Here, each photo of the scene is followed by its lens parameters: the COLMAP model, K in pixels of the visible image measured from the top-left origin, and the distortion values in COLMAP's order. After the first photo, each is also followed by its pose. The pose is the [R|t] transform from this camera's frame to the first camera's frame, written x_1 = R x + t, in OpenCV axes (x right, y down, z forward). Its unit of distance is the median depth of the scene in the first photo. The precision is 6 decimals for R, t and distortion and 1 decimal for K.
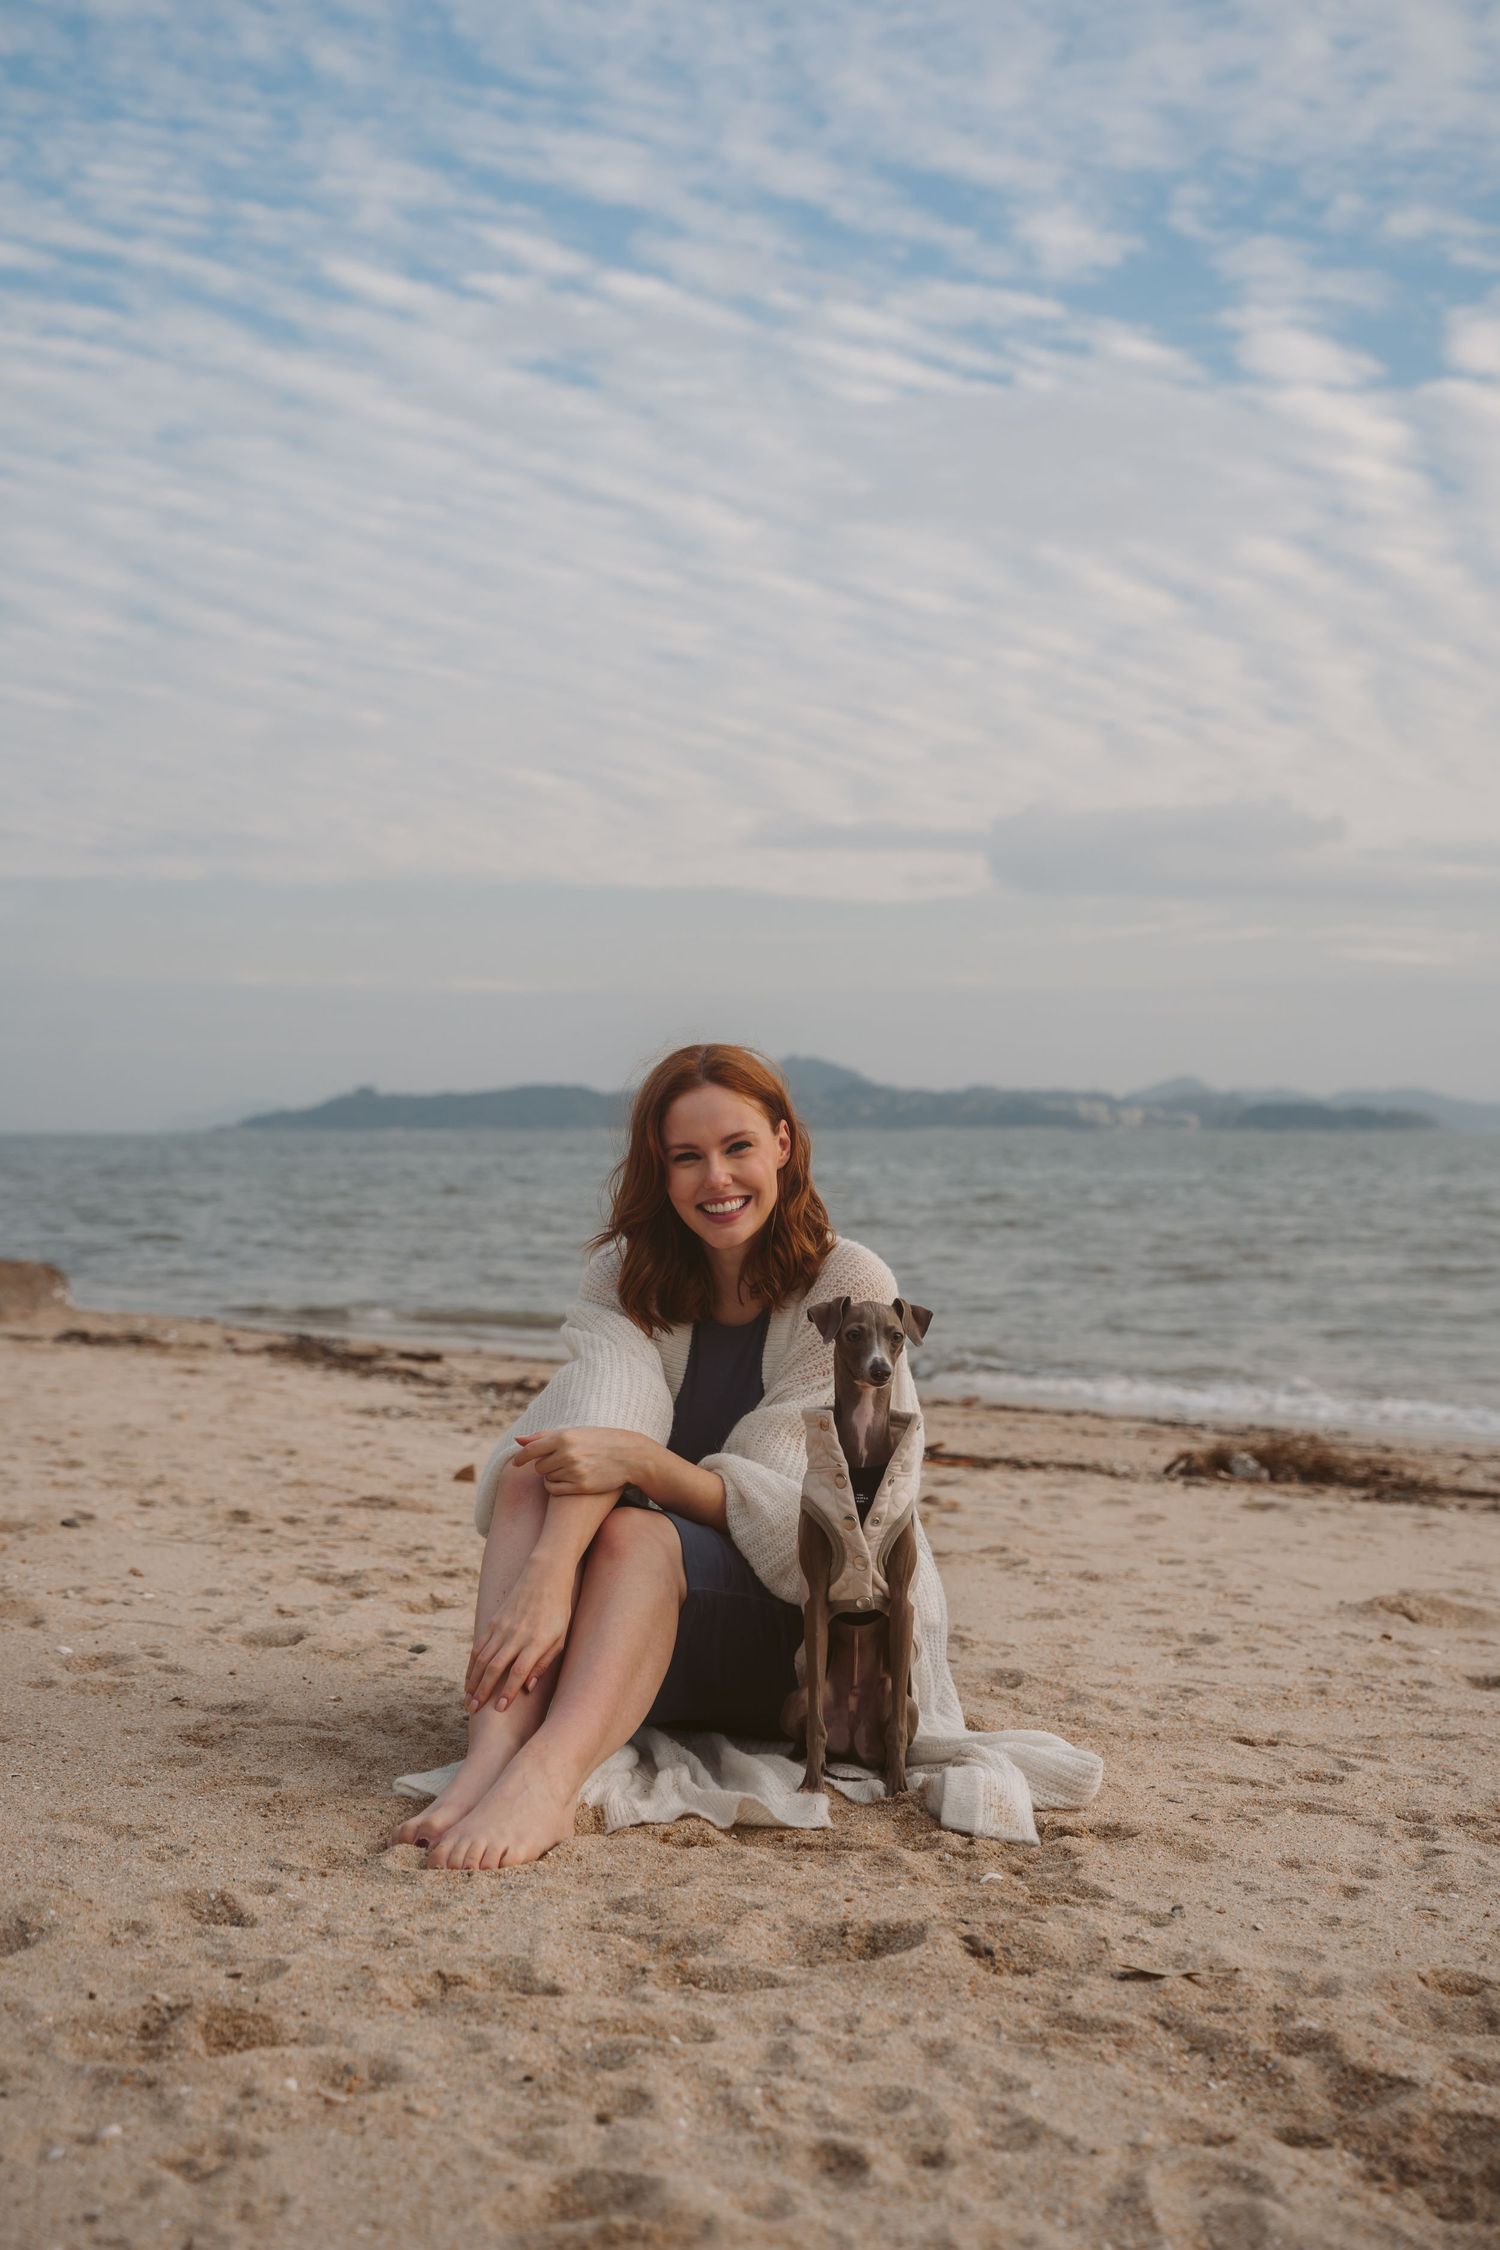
lens RADIAL K [[3150.0, 0, 761.0], [0, 3150.0, 1123.3], [0, 0, 1]] dist [0.040208, 0.000000]
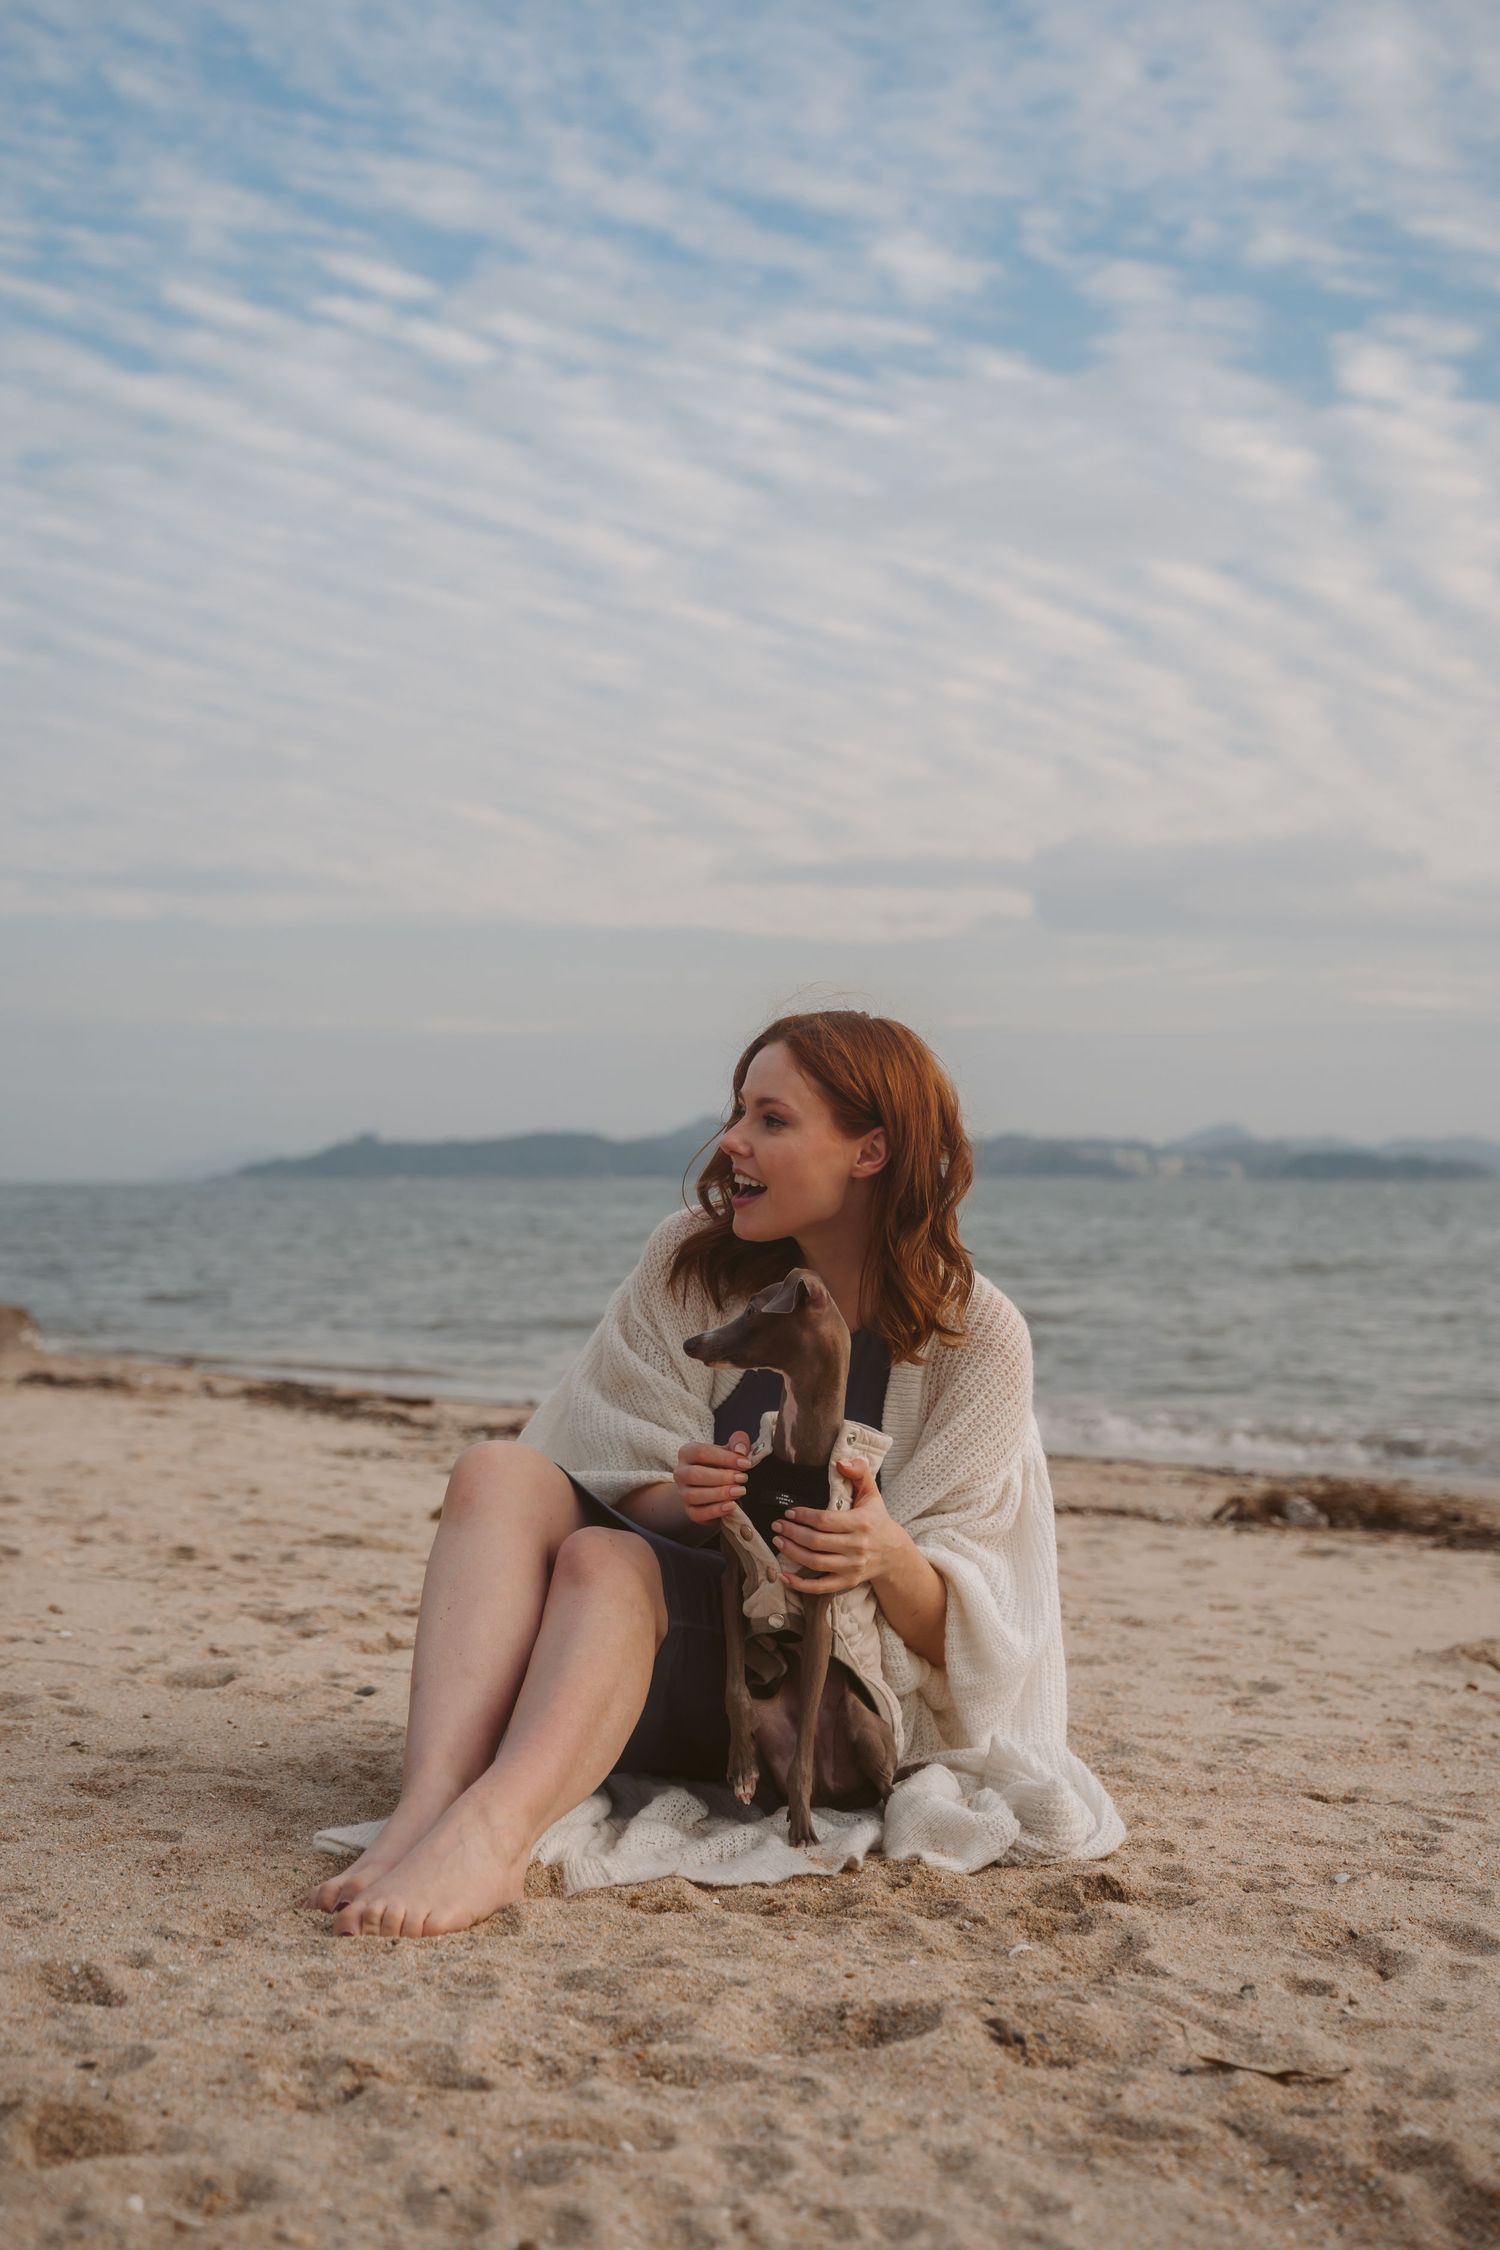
lens RADIAL K [[3193.4, 0, 715.3], [0, 3193.4, 1217.2], [0, 0, 1]] dist [0.076182, 0.000000]
pose [[0.999724, -0.002528, -0.023346, 0.009641], [0.002641, 0.999985, 0.004803, 0.032320], [0.023334, -0.004864, 0.999716, 0.119821]]
